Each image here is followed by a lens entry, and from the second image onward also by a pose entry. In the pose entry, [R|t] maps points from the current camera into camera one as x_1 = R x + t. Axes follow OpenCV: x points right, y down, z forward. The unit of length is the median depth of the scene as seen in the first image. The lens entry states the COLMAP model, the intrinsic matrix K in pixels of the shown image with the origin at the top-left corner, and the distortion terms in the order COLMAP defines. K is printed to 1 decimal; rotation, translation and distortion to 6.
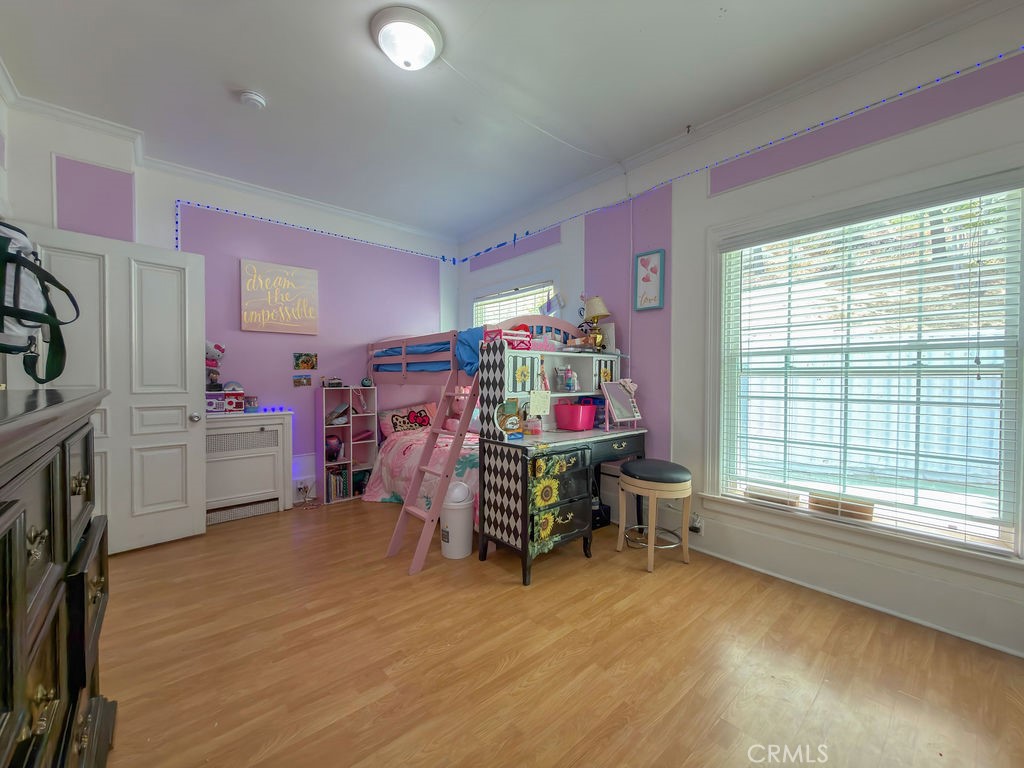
lens RADIAL K [[408.1, 0, 508.4], [0, 408.1, 380.9], [0, 0, 1]] dist [-0.001107, -0.000528]
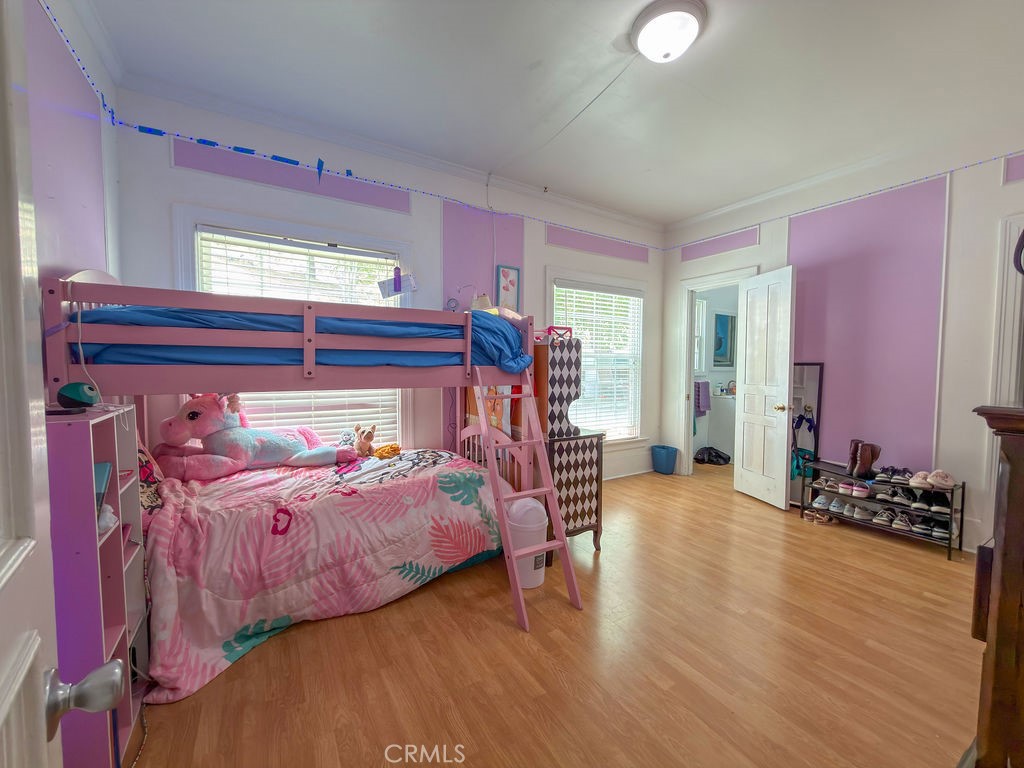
lens RADIAL K [[408.1, 0, 508.8], [0, 408.1, 386.3], [0, 0, 1]] dist [-0.001107, -0.000528]
pose [[0.161448, -0.054321, 0.985385, -0.976612], [0.004148, 0.998513, 0.054365, -0.032644], [-0.986873, -0.004689, 0.161433, 0.915672]]
